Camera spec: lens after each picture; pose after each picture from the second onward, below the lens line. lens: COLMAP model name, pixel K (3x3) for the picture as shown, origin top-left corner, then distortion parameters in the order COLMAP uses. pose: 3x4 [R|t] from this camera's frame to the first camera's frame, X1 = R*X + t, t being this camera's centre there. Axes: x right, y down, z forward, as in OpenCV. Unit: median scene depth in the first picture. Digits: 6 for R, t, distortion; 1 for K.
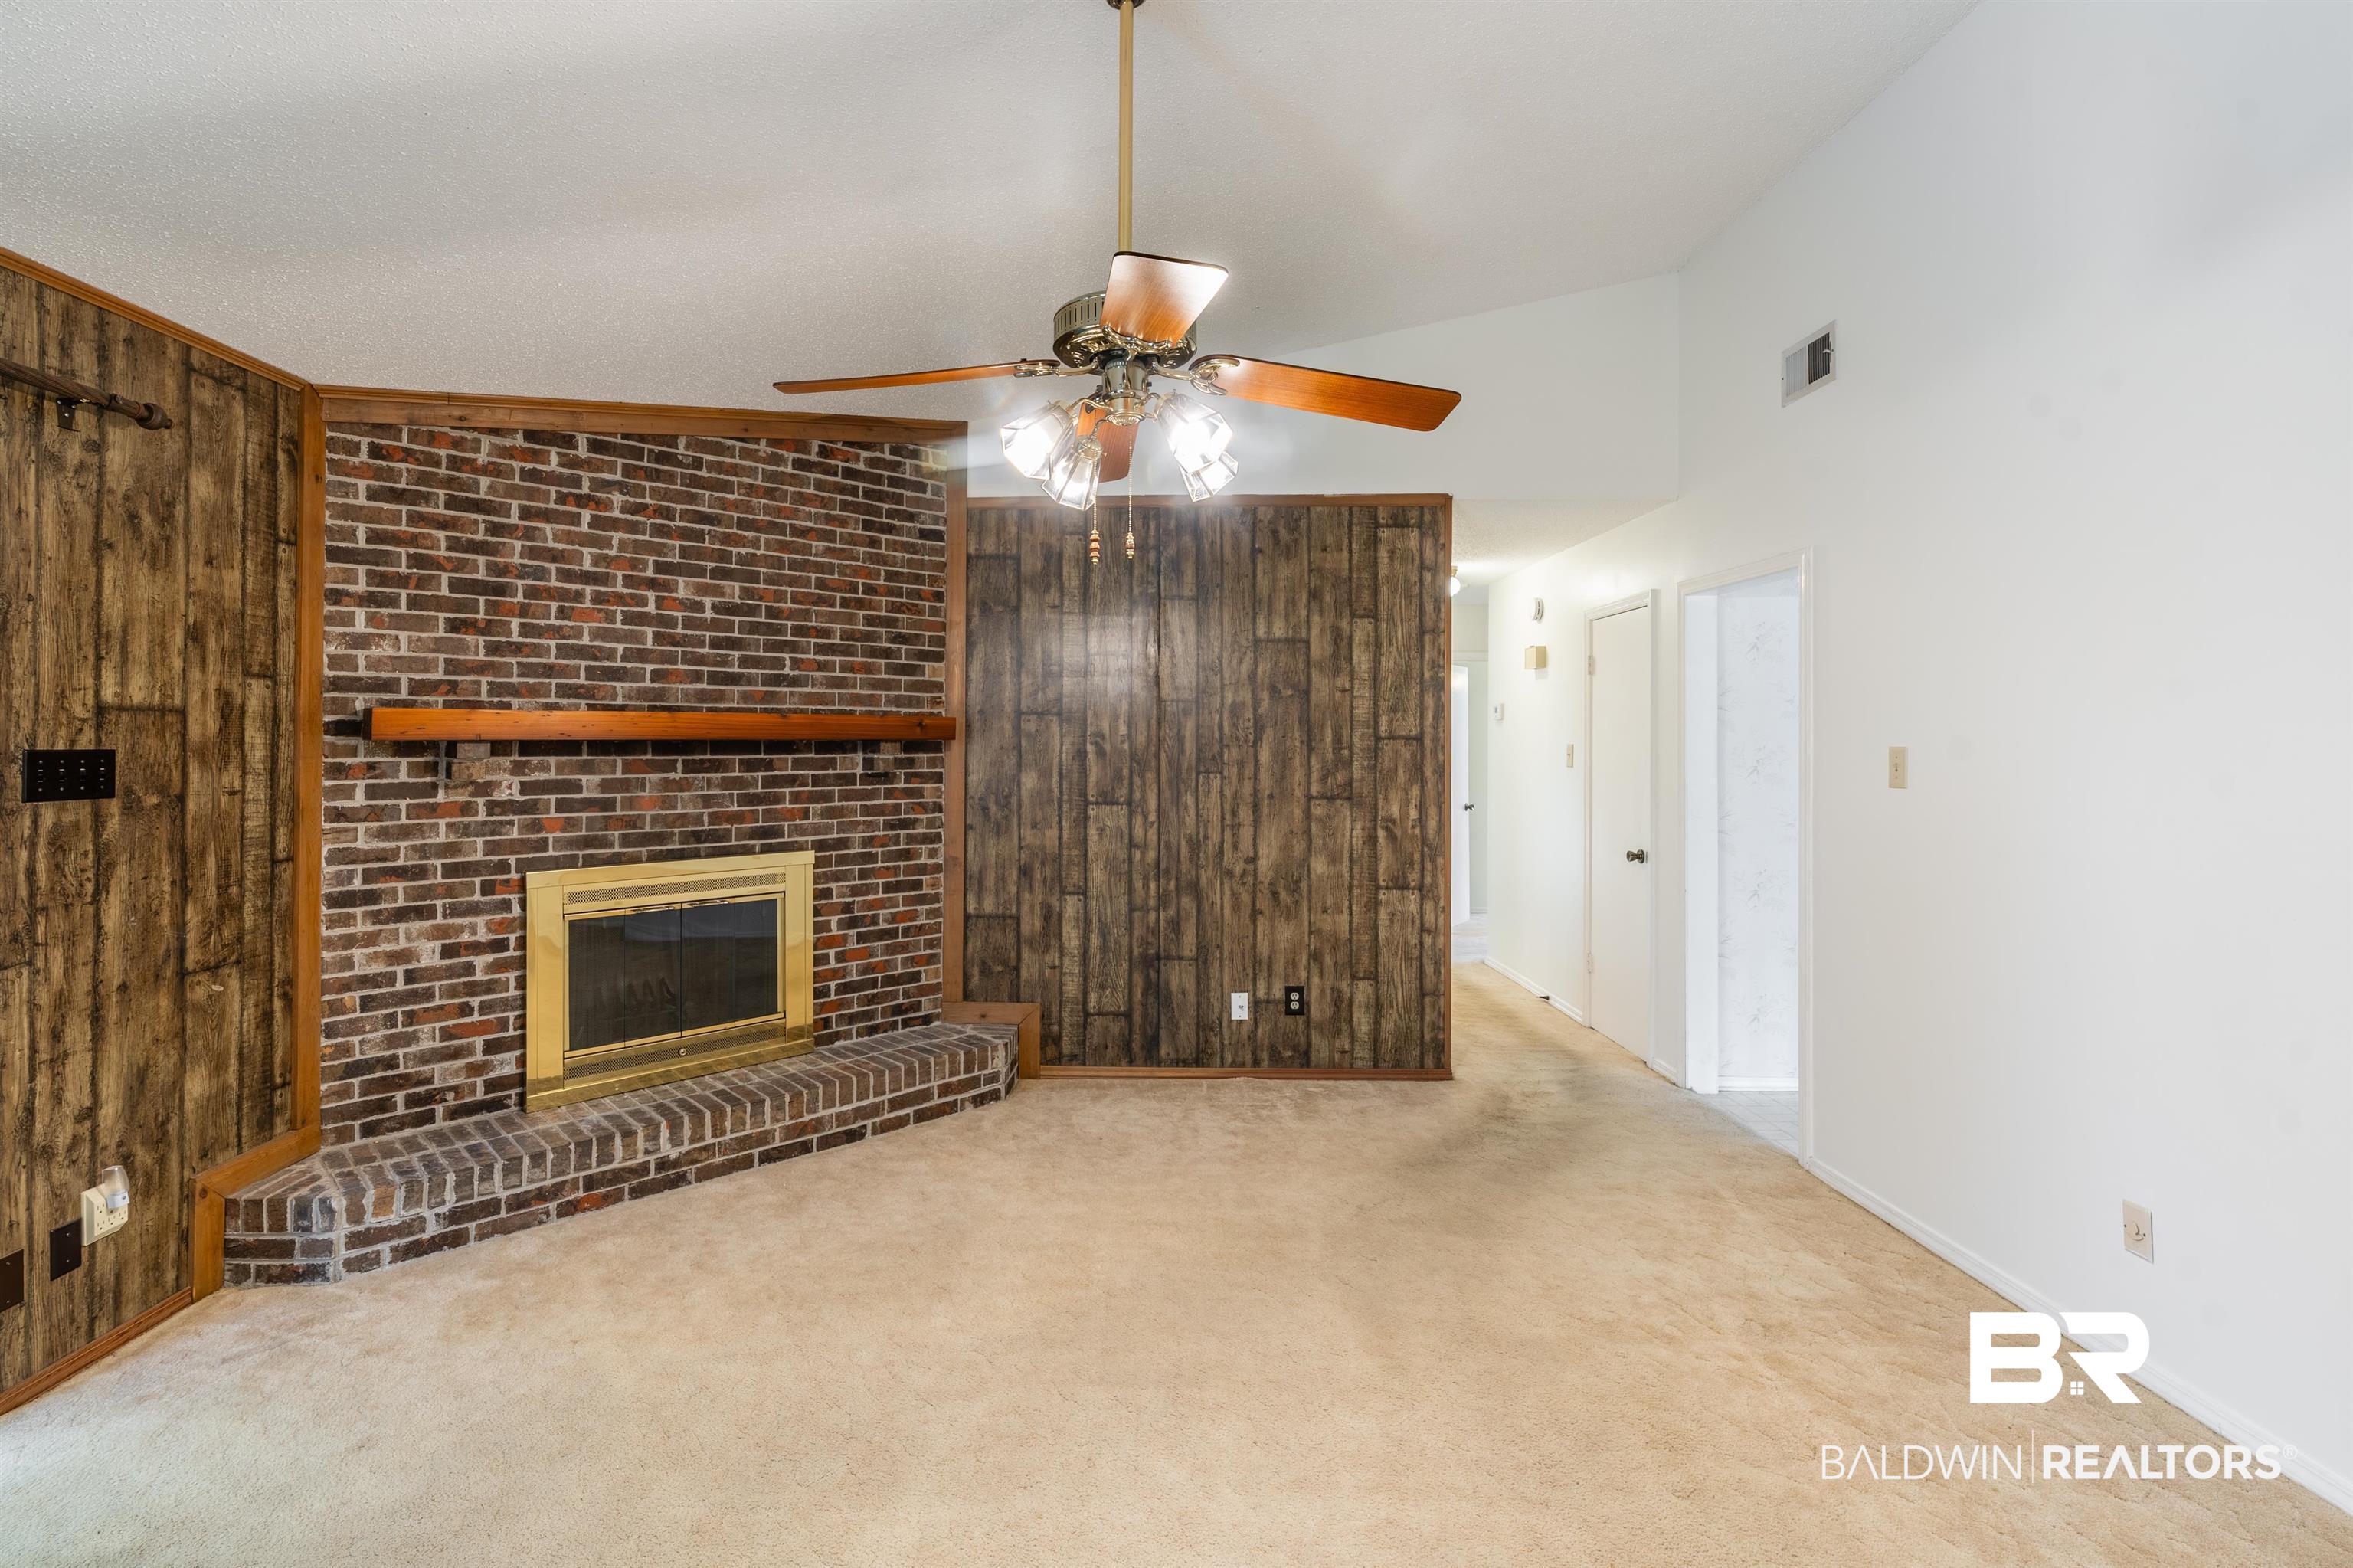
lens RADIAL K [[1117.2, 0, 1094.1], [0, 1117.2, 734.1], [0, 0, 1]] dist [-0.001065, 0.001270]
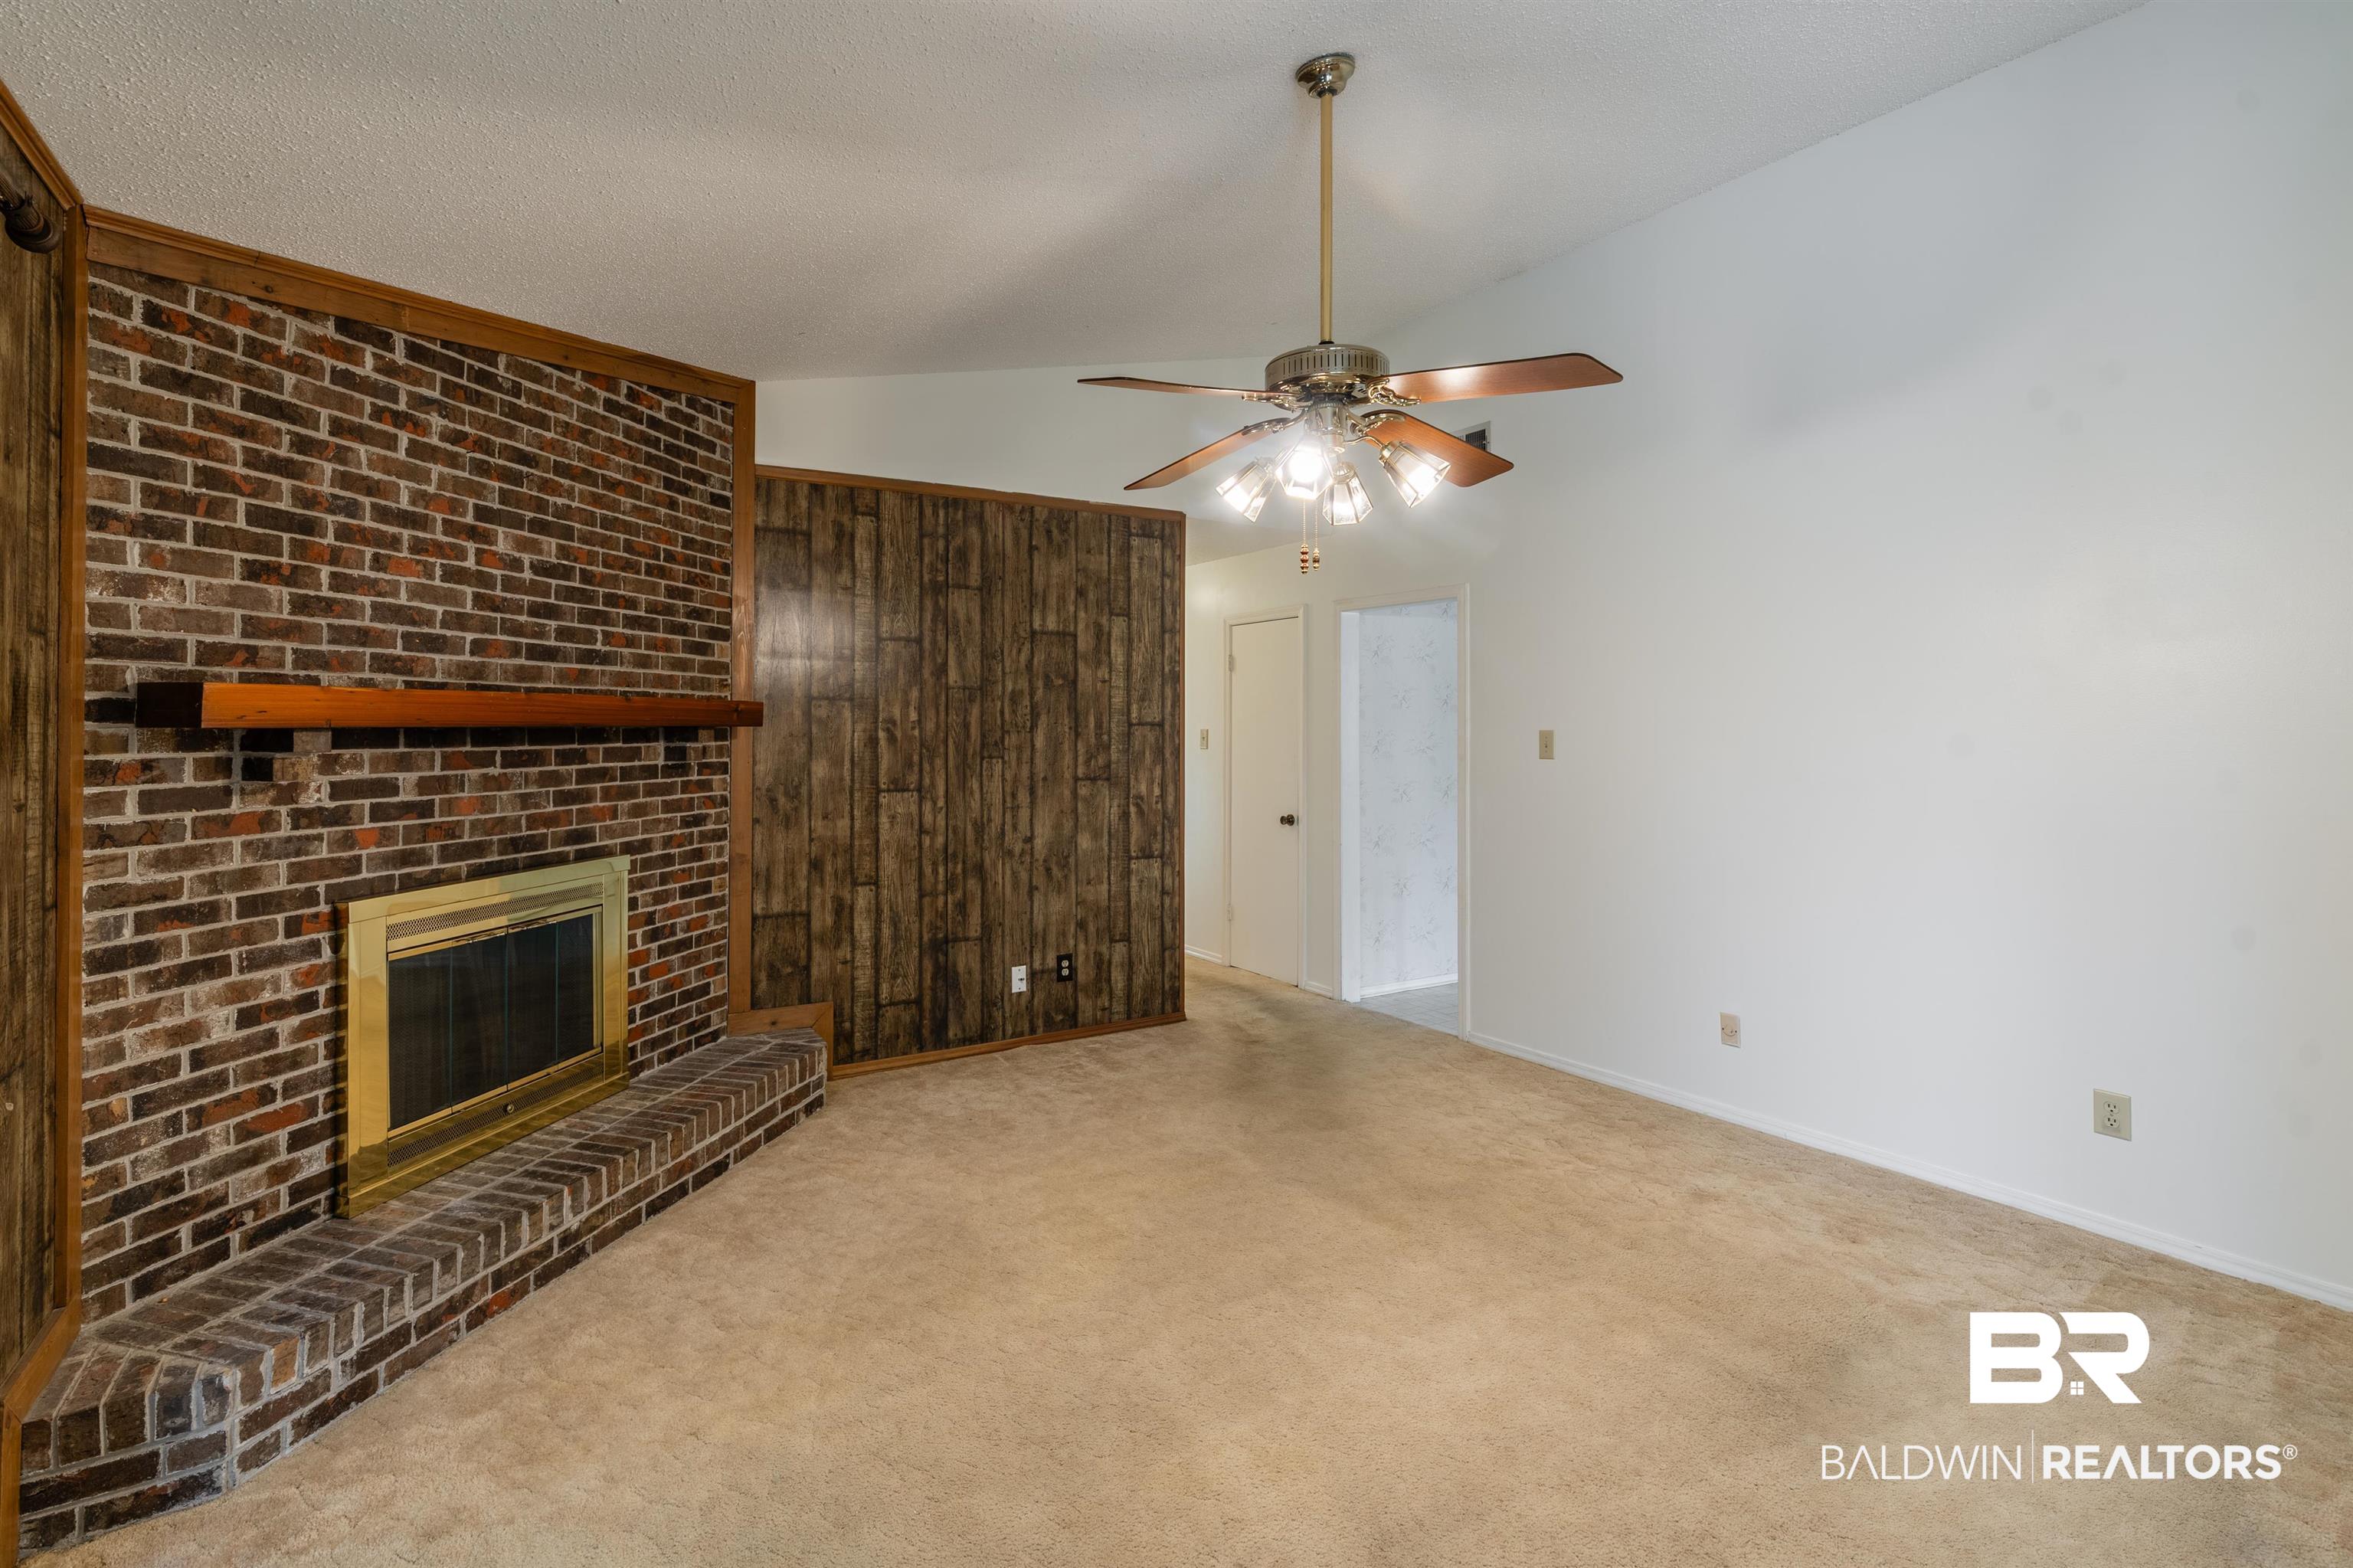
lens RADIAL K [[1117.2, 0, 1108.0], [0, 1117.2, 724.5], [0, 0, 1]] dist [-0.001065, 0.001270]
pose [[0.848537, -0.001073, 0.529136, -0.424845], [-0.000482, 0.999996, 0.002801, 0.000884], [-0.529137, -0.002632, 0.848533, 0.074987]]
